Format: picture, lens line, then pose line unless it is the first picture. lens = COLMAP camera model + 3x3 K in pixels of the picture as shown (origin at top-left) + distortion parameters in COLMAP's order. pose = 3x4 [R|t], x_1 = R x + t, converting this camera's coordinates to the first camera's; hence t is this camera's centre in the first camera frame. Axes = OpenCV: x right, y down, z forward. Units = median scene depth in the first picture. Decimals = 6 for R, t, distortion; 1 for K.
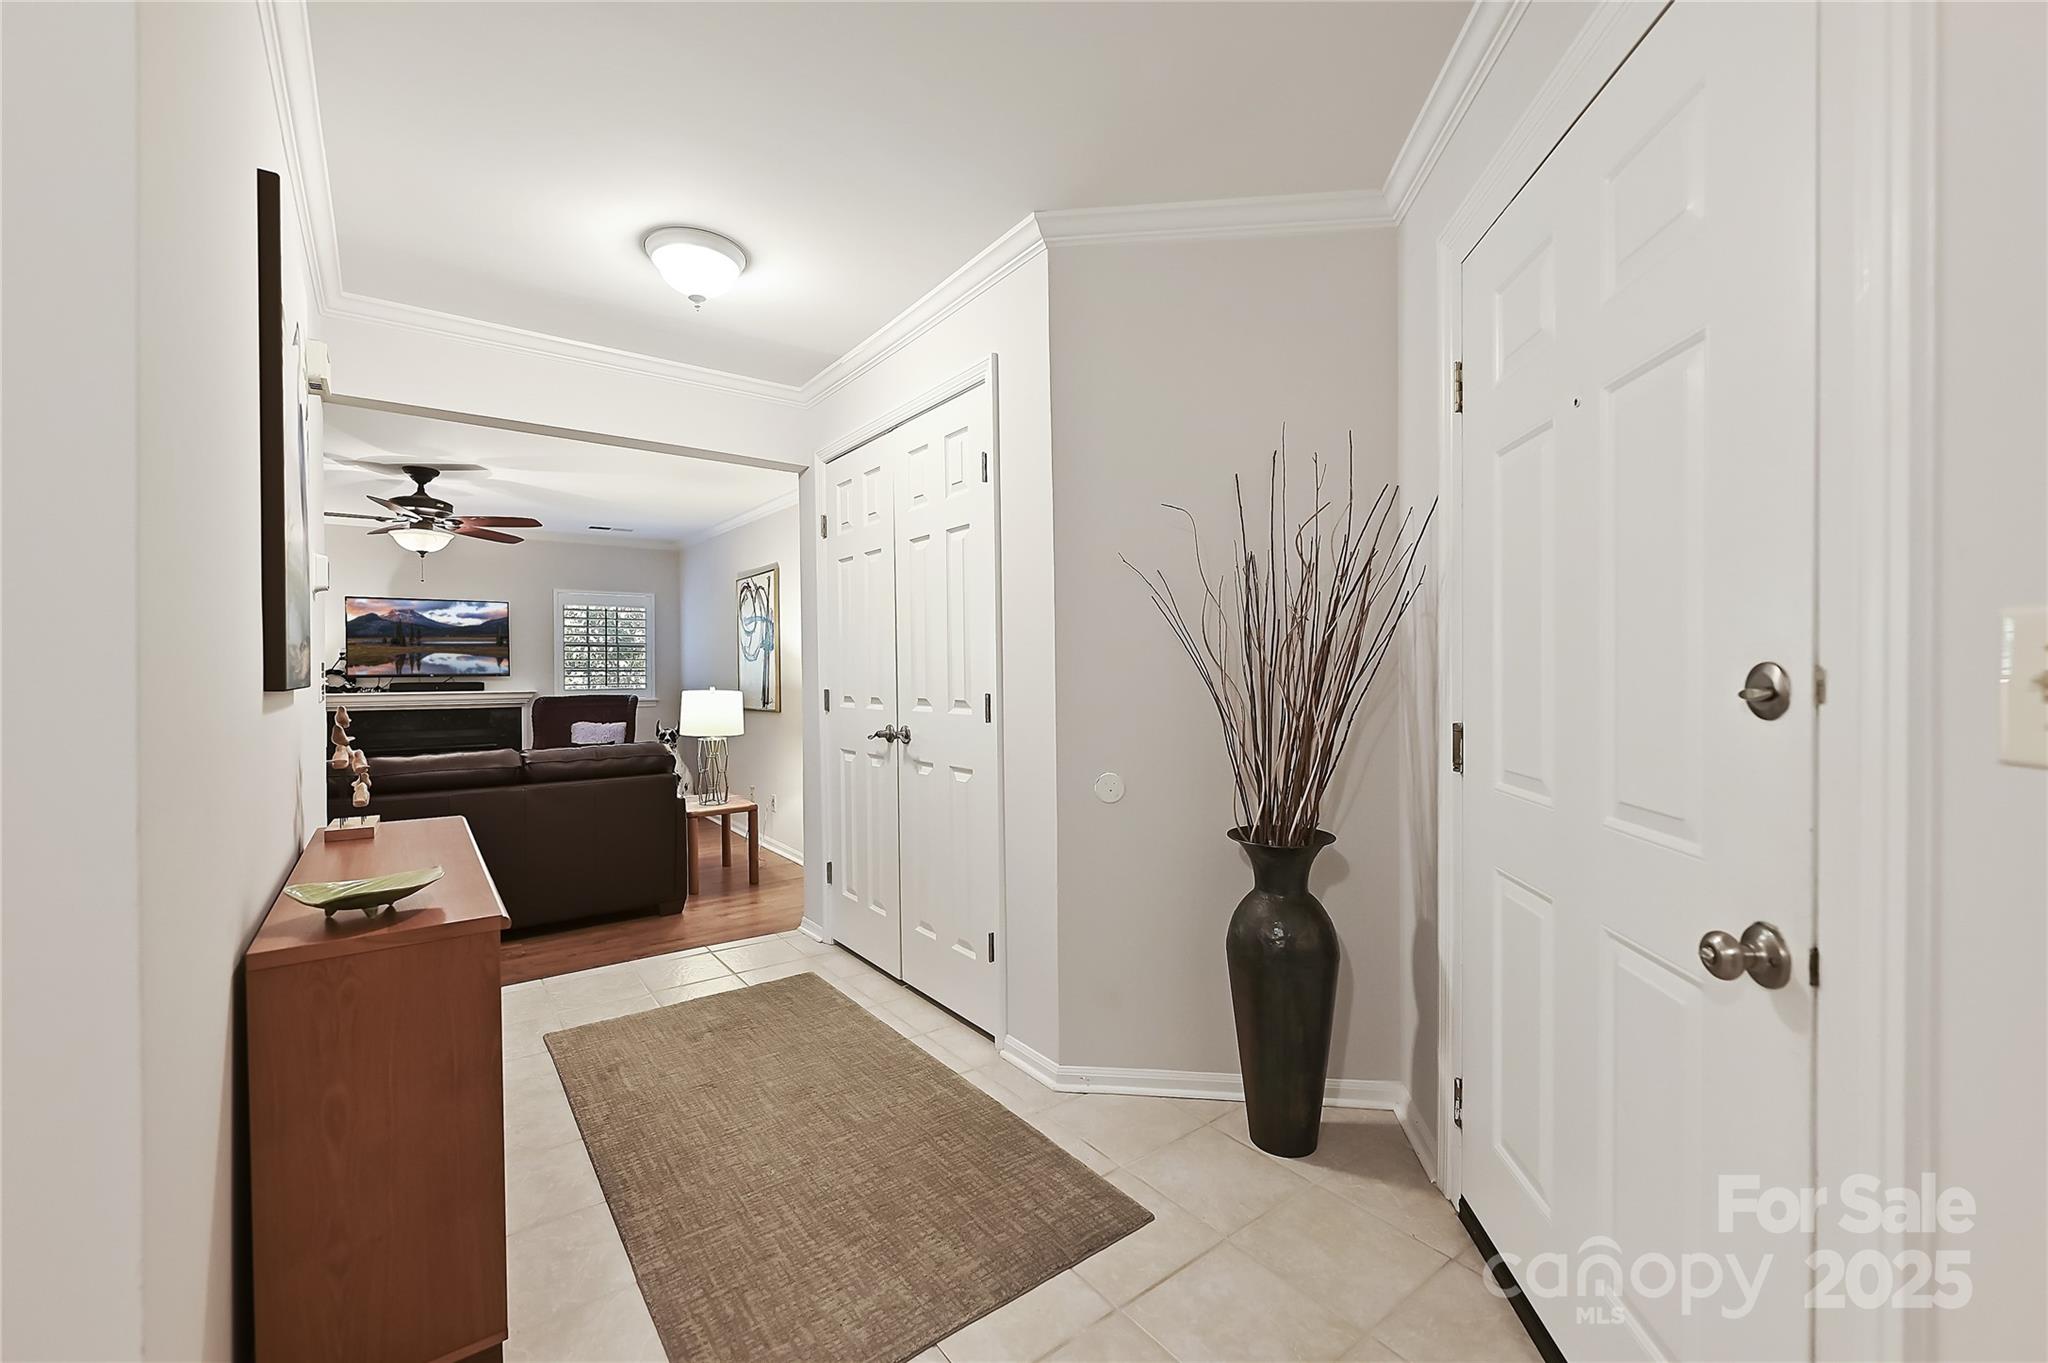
lens RADIAL K [[822.7, 0, 1016.7], [0, 822.7, 681.8], [0, 0, 1]] dist [-0.001652, 0.000756]
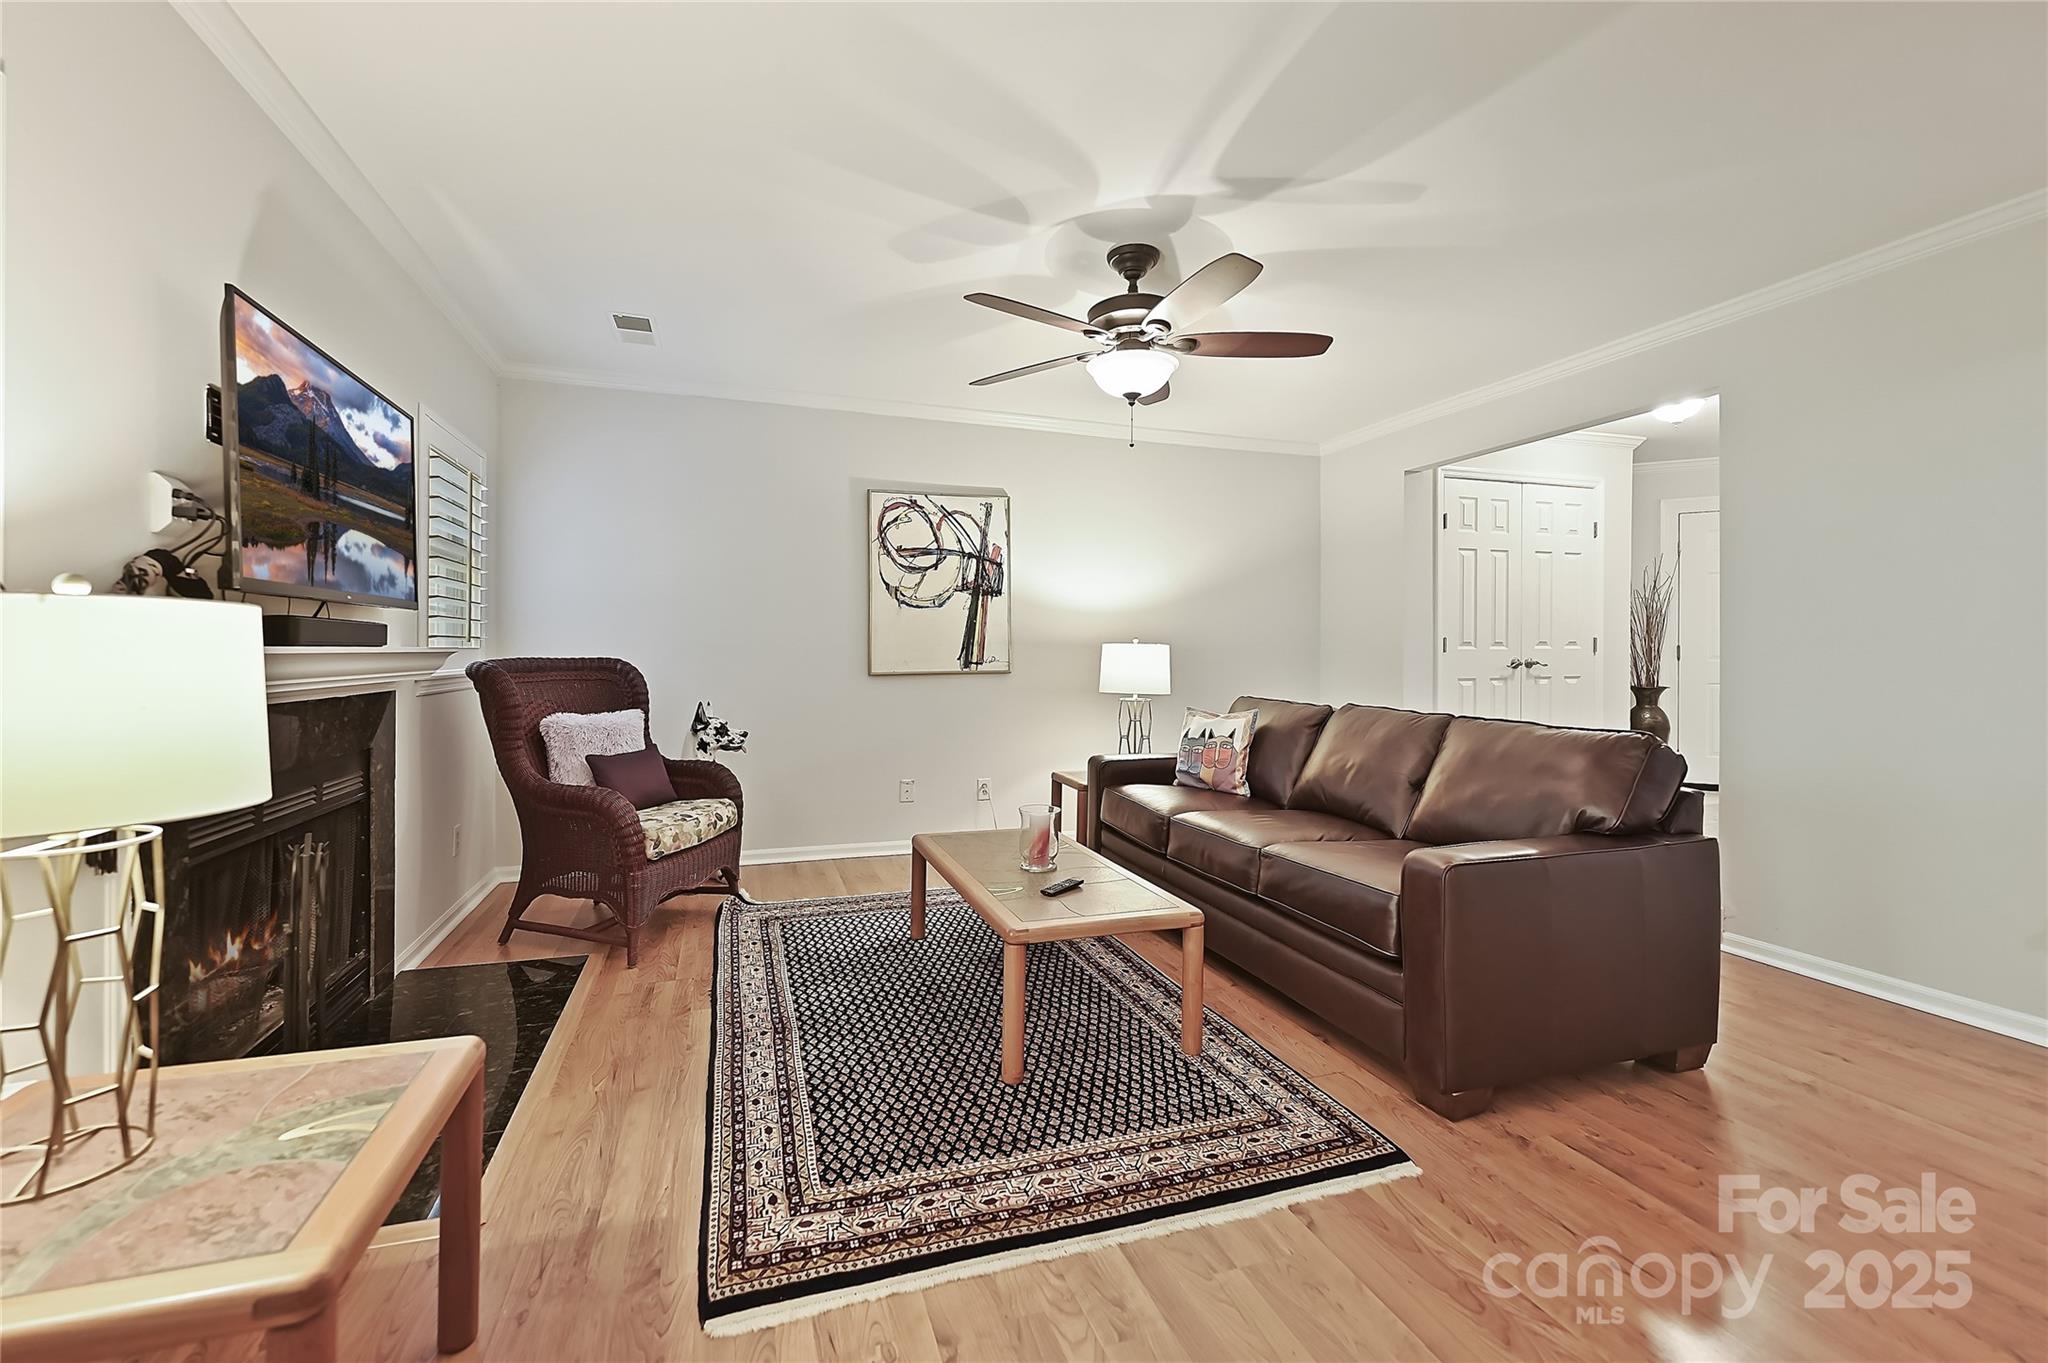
lens RADIAL K [[822.7, 0, 1016.7], [0, 822.7, 681.8], [0, 0, 1]] dist [-0.001652, 0.000756]
pose [[0.350064, -0.021302, 0.936484, -1.778945], [0.013642, 0.999751, 0.017642, 0.049015], [-0.936626, 0.006600, 0.350268, 1.172343]]
